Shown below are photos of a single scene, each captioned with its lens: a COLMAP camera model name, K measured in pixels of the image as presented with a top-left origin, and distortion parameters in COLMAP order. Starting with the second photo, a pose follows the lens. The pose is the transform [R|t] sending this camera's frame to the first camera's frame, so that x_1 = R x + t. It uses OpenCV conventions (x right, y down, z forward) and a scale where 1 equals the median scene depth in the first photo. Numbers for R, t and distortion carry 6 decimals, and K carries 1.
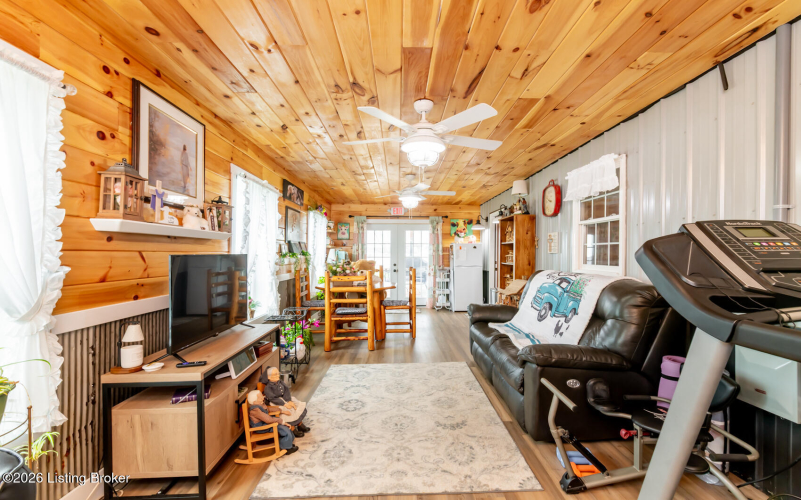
lens RADIAL K [[352.4, 0, 406.1], [0, 352.4, 249.3], [0, 0, 1]] dist [0.006992, 0.001040]
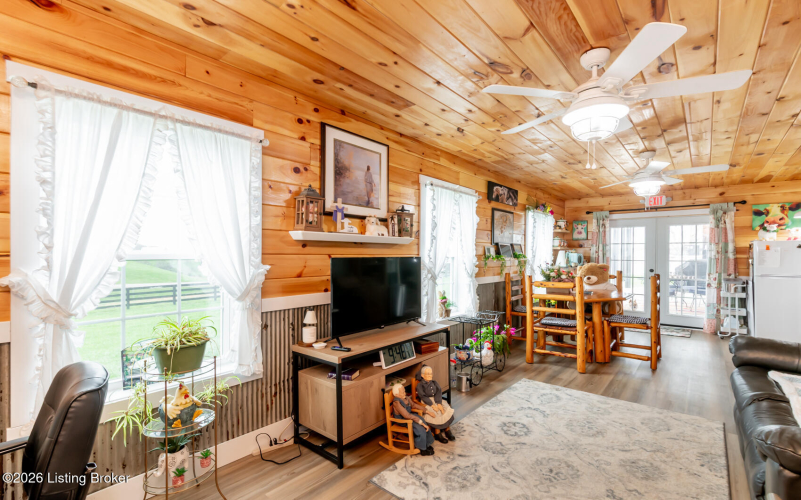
lens RADIAL K [[352.4, 0, 404.2], [0, 352.4, 253.4], [0, 0, 1]] dist [0.006992, 0.001040]
pose [[0.749579, -0.001512, -0.661913, 0.254151], [0.006038, 0.999971, 0.004554, -0.002040], [0.661887, -0.007410, 0.749567, 0.181133]]
